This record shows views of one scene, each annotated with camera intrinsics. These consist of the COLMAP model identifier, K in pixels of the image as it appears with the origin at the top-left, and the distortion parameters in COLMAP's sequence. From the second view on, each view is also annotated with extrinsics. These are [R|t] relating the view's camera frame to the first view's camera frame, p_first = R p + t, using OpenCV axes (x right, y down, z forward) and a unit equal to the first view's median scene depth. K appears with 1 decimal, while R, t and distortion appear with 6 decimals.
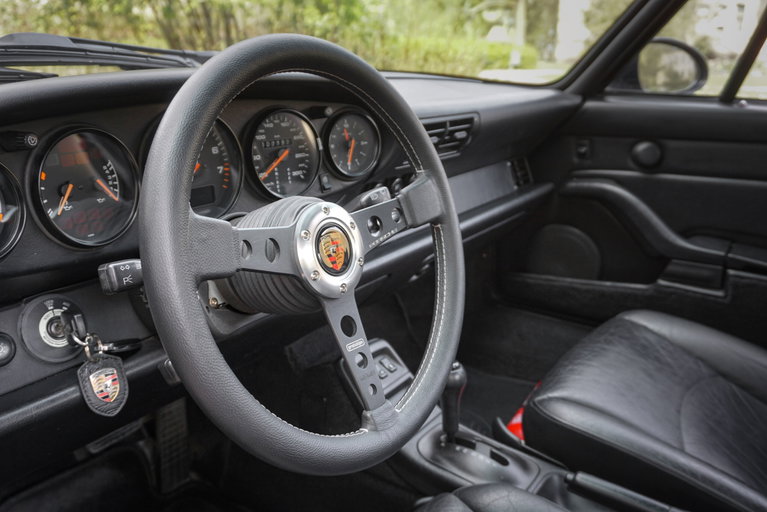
lens RADIAL K [[653.5, 0, 383.5], [0, 653.5, 257.6], [0, 0, 1]] dist [0.002287, -0.000314]
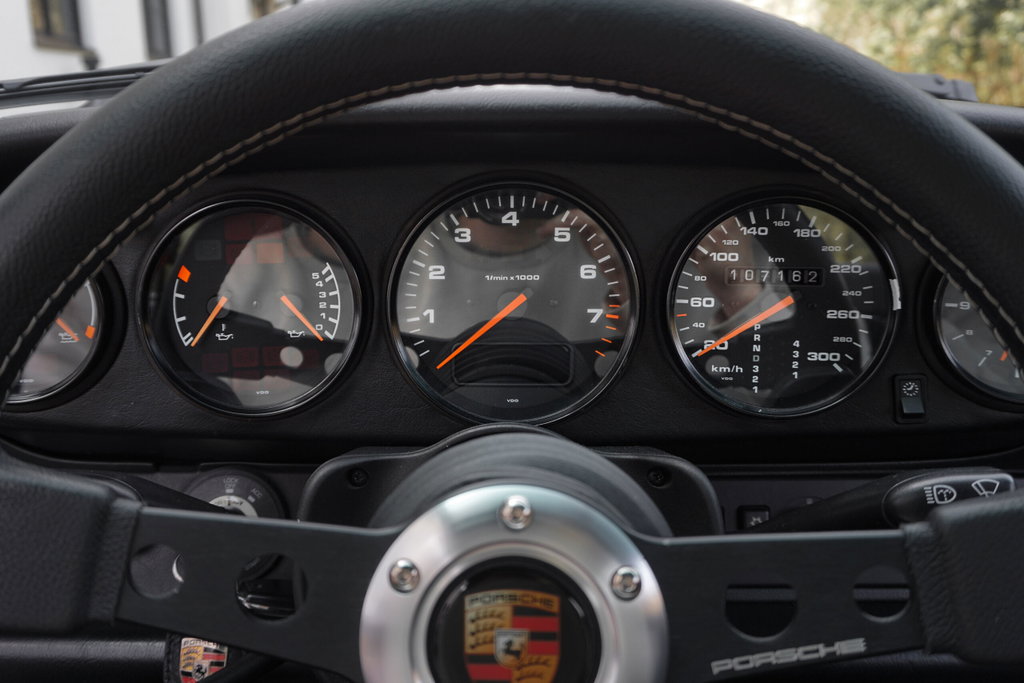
lens RADIAL K [[860.2, 0, 511.3], [0, 860.2, 340.6], [0, 0, 1]] dist [-0.004075, -0.001682]
pose [[0.567097, 0.205849, -0.797513, 0.130675], [-0.236992, 0.968099, 0.081359, -0.103150], [0.788819, 0.142866, 0.597790, 0.409010]]
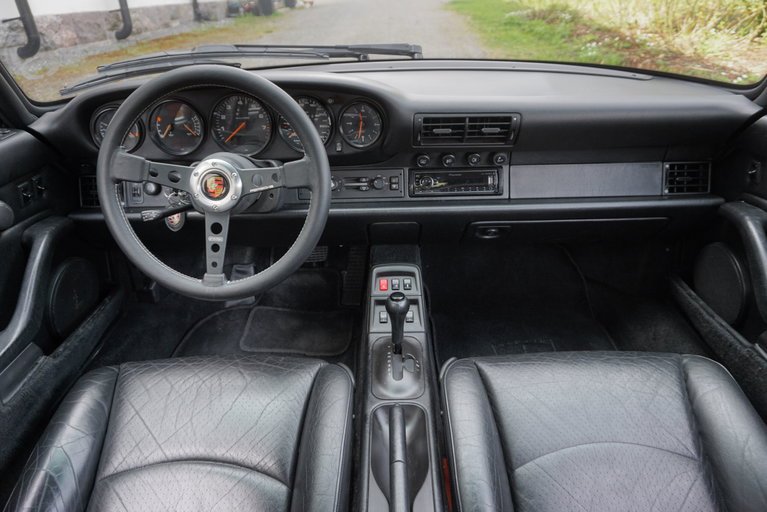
lens RADIAL K [[526.7, 0, 387.0], [0, 526.7, 257.5], [0, 0, 1]] dist [-0.033674, 0.022853]
pose [[0.571986, 0.373062, -0.730519, 0.751076], [-0.220282, 0.927736, 0.301299, -0.209710], [0.790132, -0.011419, 0.612831, 0.264009]]
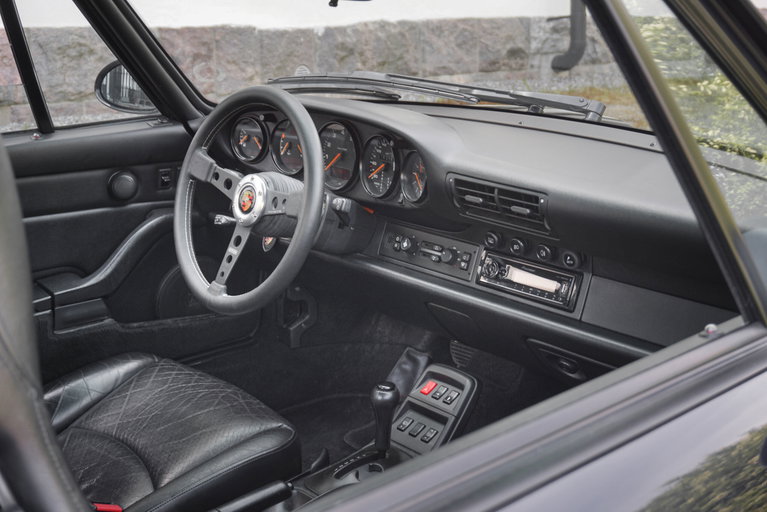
lens RADIAL K [[1027.6, 0, 381.9], [0, 1027.6, 255.4], [0, 0, 1]] dist [-0.005018, 0.000000]
pose [[-0.230162, 0.258610, -0.938161, 1.438506], [-0.295092, 0.900106, 0.320516, -0.505994], [0.927333, 0.350614, -0.130856, 0.988602]]
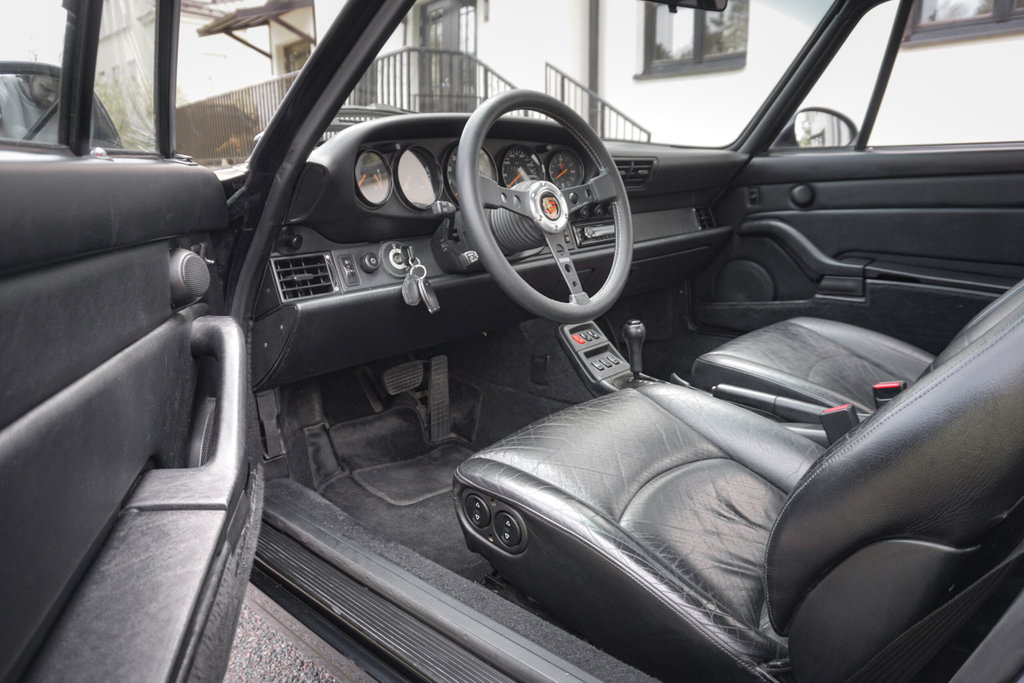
lens RADIAL K [[703.1, 0, 521.3], [0, 703.1, 340.2], [0, 0, 1]] dist [-0.033674, 0.022853]
pose [[0.990442, -0.010042, -0.137562, 0.059060], [0.000475, 0.997589, -0.069401, 0.267983], [0.137928, 0.068672, 0.988059, -0.489211]]
